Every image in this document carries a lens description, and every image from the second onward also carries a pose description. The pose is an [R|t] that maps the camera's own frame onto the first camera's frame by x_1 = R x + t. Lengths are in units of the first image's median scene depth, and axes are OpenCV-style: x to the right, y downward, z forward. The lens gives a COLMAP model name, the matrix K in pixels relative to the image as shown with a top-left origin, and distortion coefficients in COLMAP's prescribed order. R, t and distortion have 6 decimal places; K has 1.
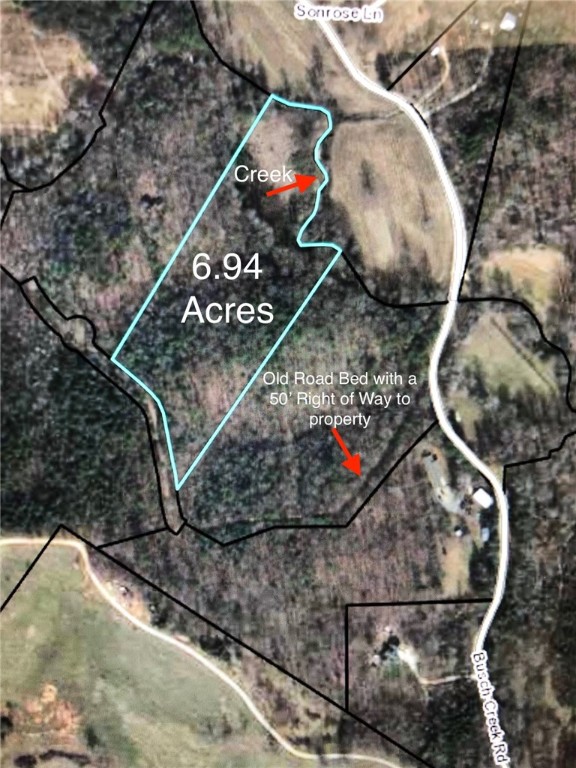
lens RADIAL K [[625.3, 0, 290.3], [0, 625.3, 381.8], [0, 0, 1]] dist [0.023064, -0.027696]
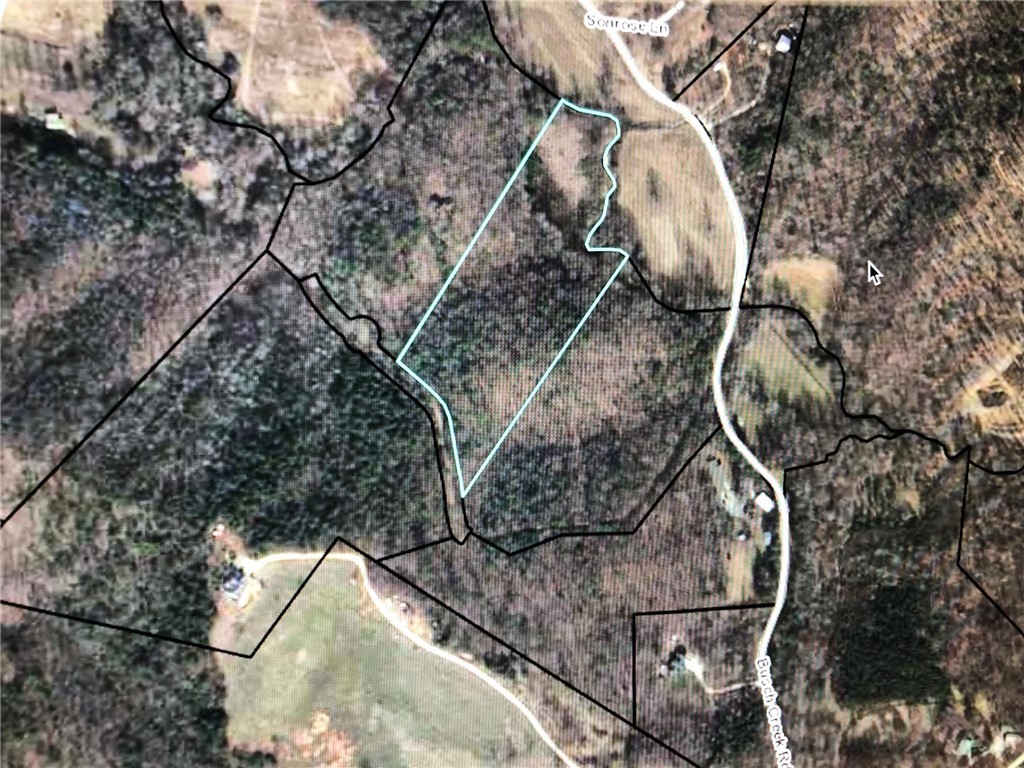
lens RADIAL K [[833.8, 0, 510.8], [0, 833.8, 388.7], [0, 0, 1]] dist [0.023064, -0.027696]
pose [[0.993887, 0.010440, -0.109904, 0.039424], [-0.010605, 0.999943, -0.000921, 0.007161], [0.109889, 0.002081, 0.993942, -0.324649]]
